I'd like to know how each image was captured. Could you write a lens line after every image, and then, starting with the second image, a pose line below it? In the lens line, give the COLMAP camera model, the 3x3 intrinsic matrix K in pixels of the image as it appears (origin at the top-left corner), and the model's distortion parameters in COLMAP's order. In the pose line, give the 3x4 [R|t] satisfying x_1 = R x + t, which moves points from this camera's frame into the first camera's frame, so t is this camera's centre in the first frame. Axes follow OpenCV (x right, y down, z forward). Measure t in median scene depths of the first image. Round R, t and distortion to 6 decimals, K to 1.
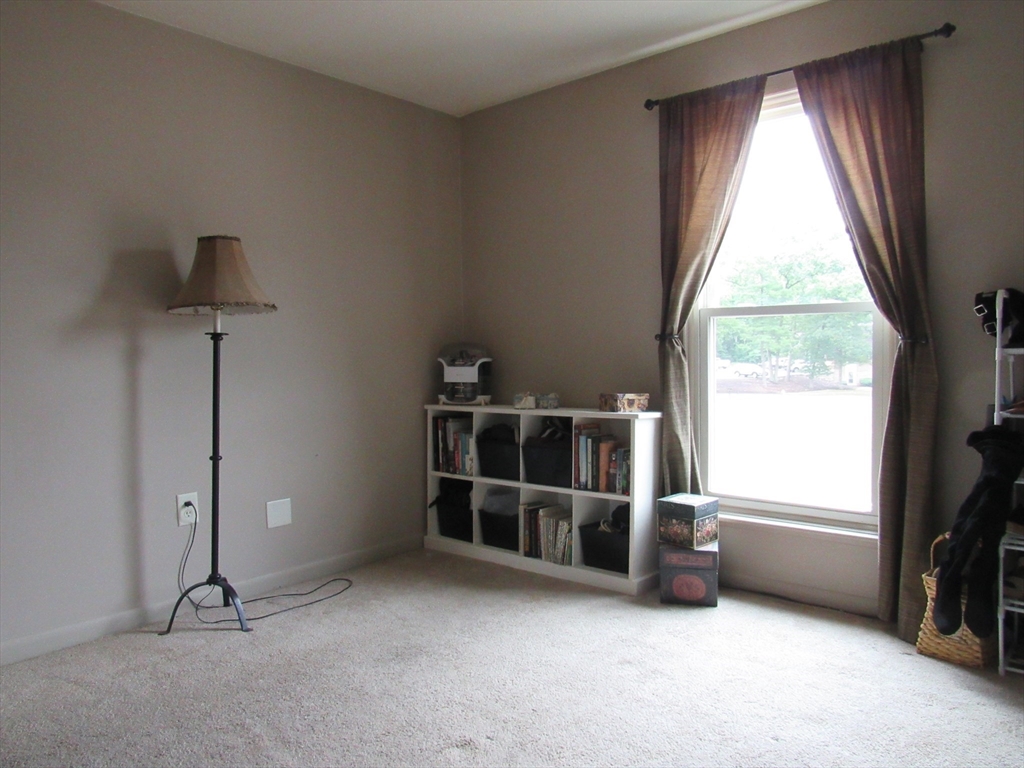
lens RADIAL K [[739.0, 0, 512.0], [0, 739.0, 384.0], [0, 0, 1]] dist [-0.002026, 0.001675]
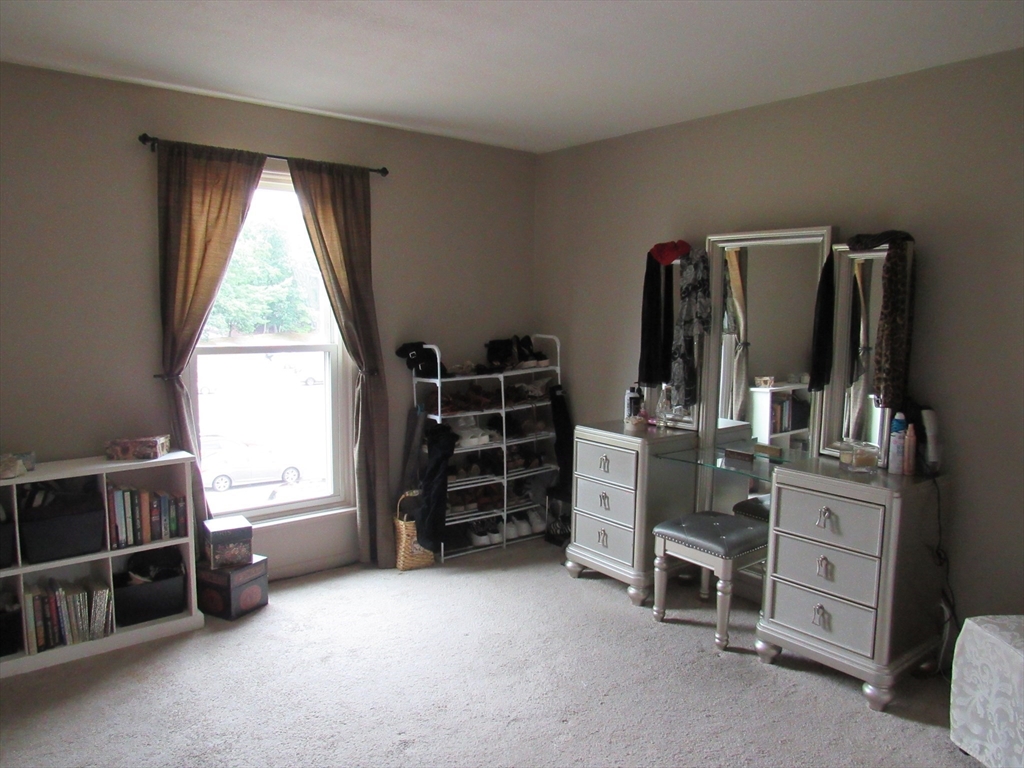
lens RADIAL K [[766.8, 0, 512.0], [0, 766.8, 384.0], [0, 0, 1]] dist [-0.001526, 0.000427]
pose [[0.184157, -0.098534, 0.977945, -0.784382], [0.023528, 0.995119, 0.095834, -0.152237], [-0.982615, 0.005361, 0.185577, 0.362410]]
